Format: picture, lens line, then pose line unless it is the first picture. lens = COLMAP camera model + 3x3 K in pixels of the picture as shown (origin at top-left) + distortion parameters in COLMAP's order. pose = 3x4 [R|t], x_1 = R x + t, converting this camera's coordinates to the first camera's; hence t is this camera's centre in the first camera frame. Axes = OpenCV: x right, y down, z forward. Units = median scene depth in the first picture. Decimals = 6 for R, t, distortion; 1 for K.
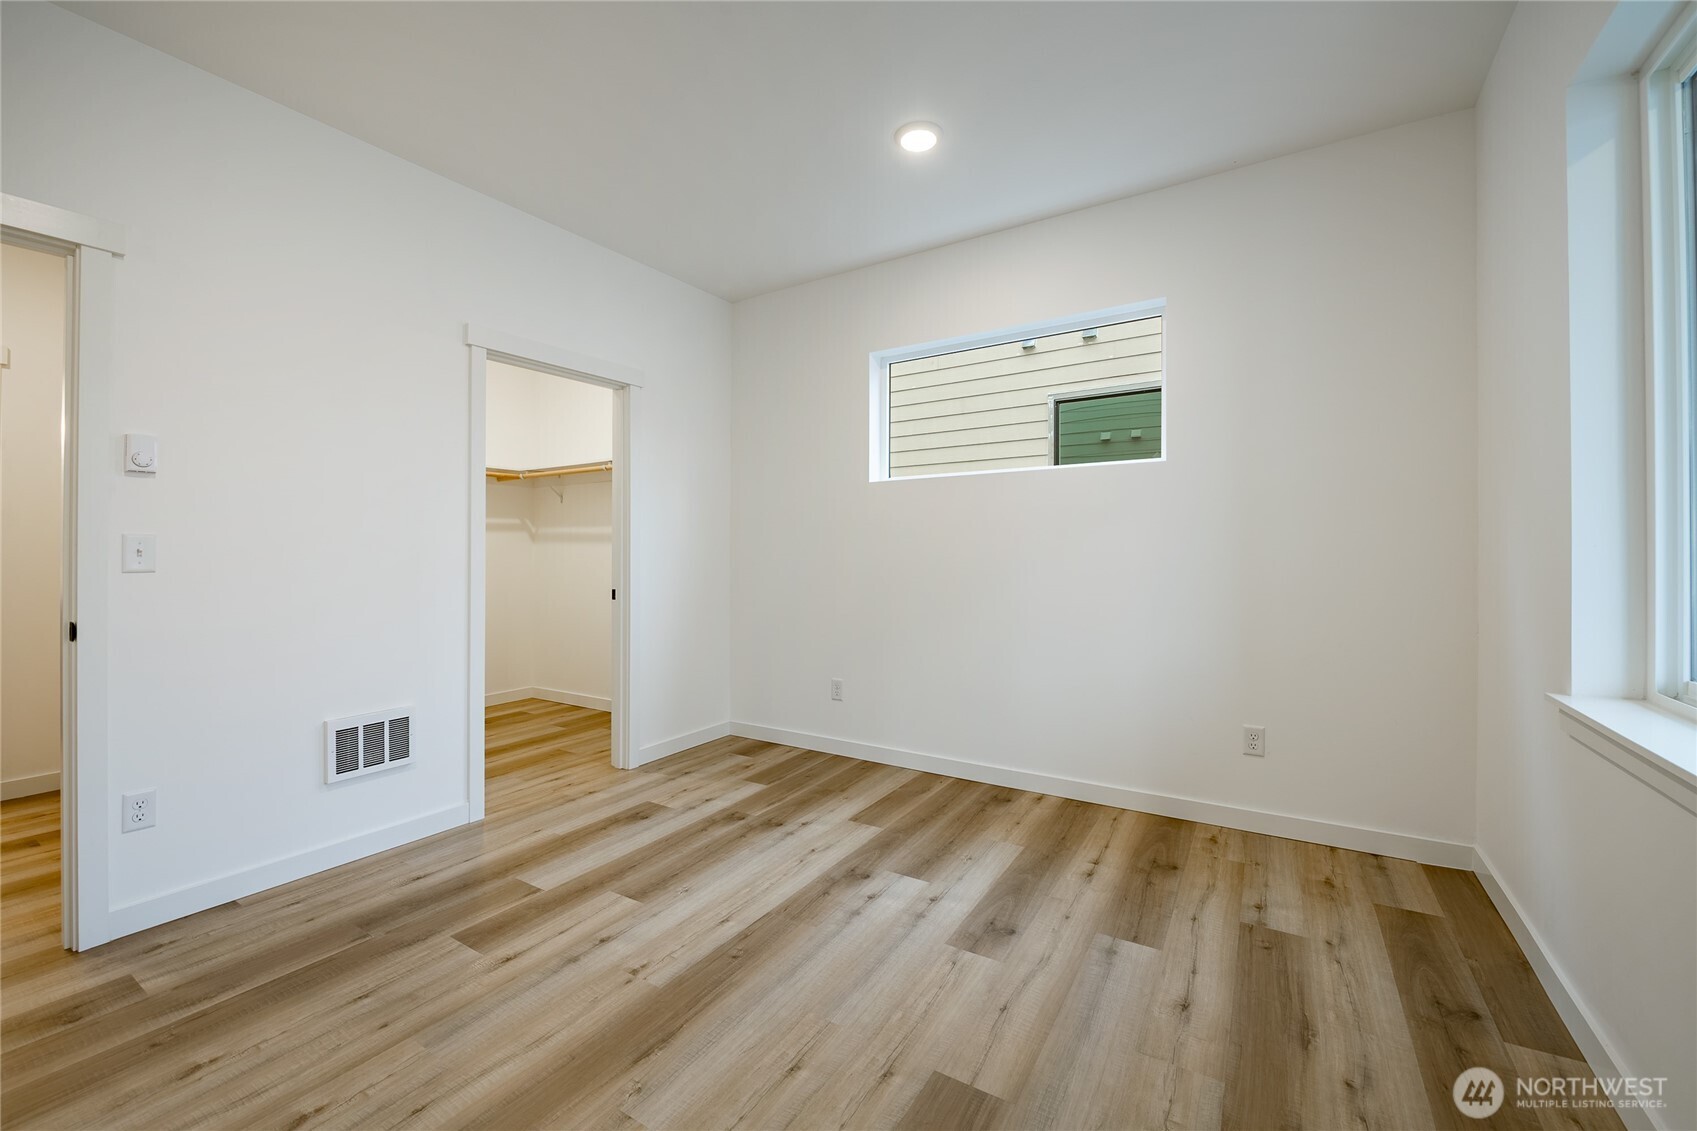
lens RADIAL K [[676.0, 0, 846.9], [0, 676.0, 552.7], [0, 0, 1]] dist [-0.011505, -0.001031]
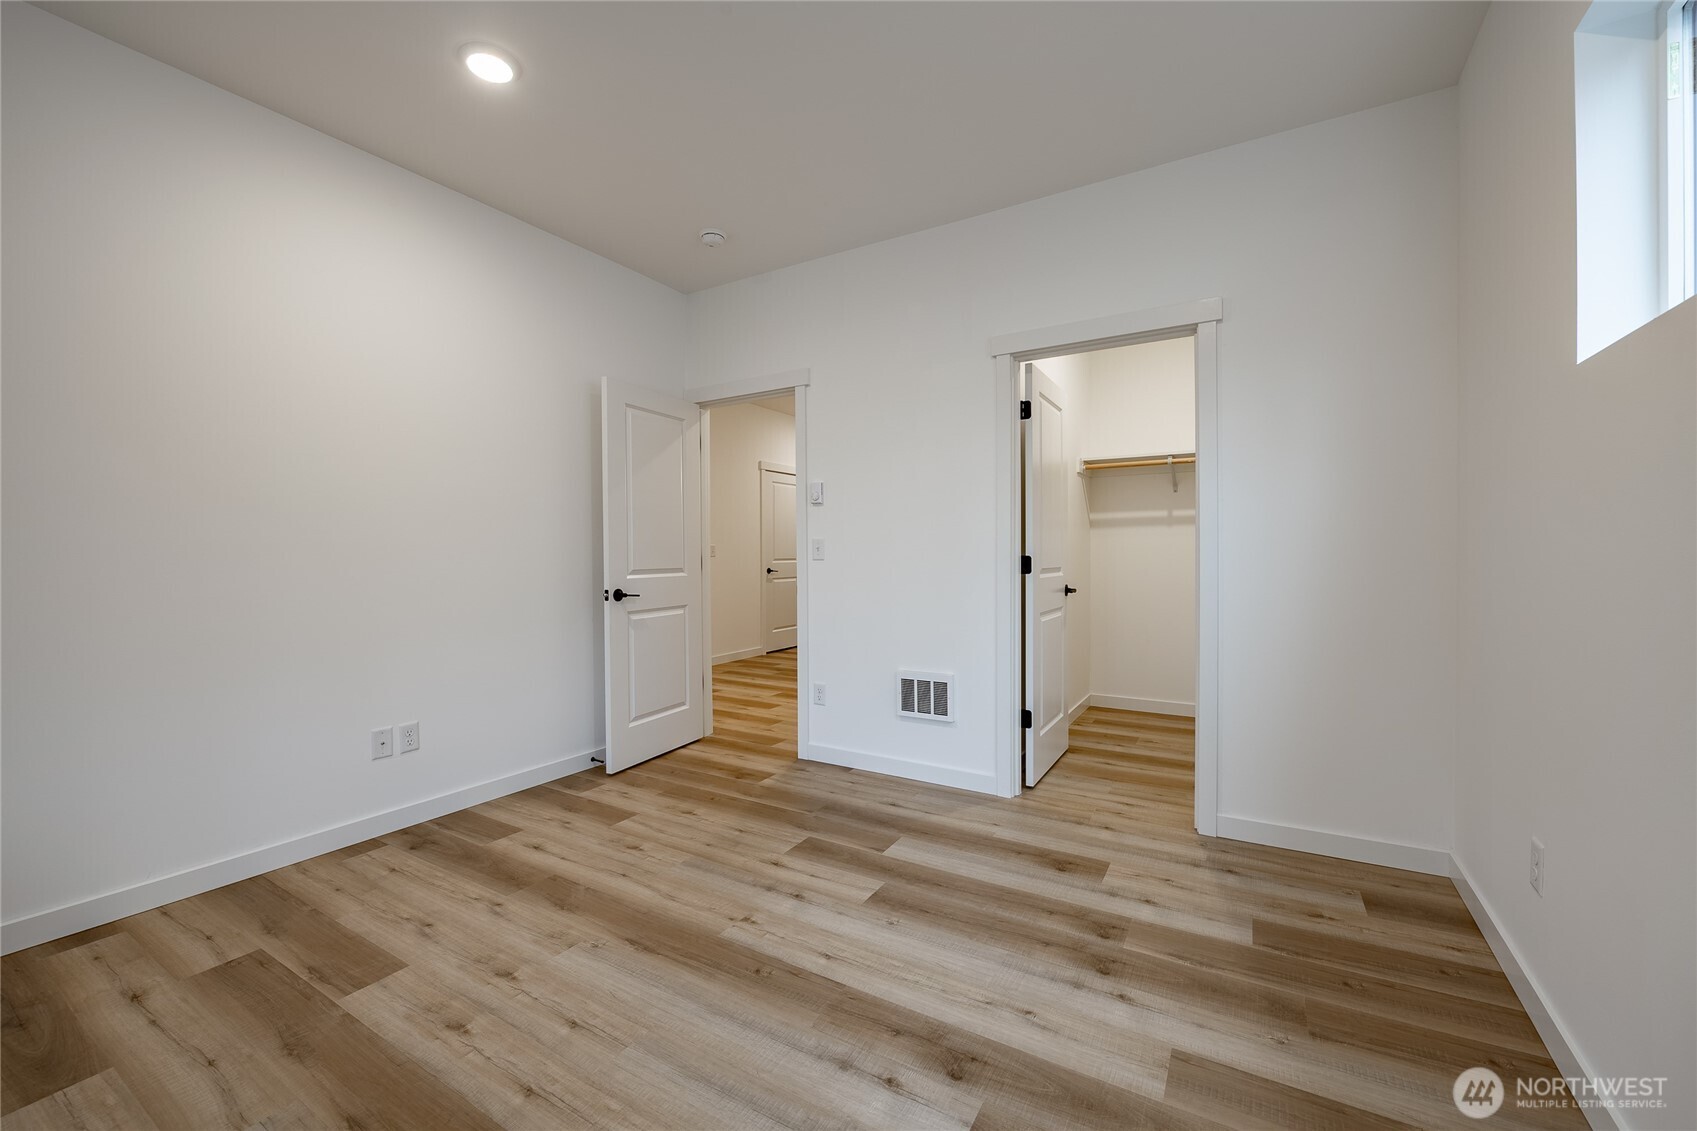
lens RADIAL K [[676.0, 0, 846.3], [0, 676.0, 556.8], [0, 0, 1]] dist [-0.011505, -0.001031]
pose [[0.024812, 0.014695, -0.999584, 0.592264], [0.003791, 0.999883, 0.014793, -0.002888], [0.999685, -0.004157, 0.024753, 0.831444]]
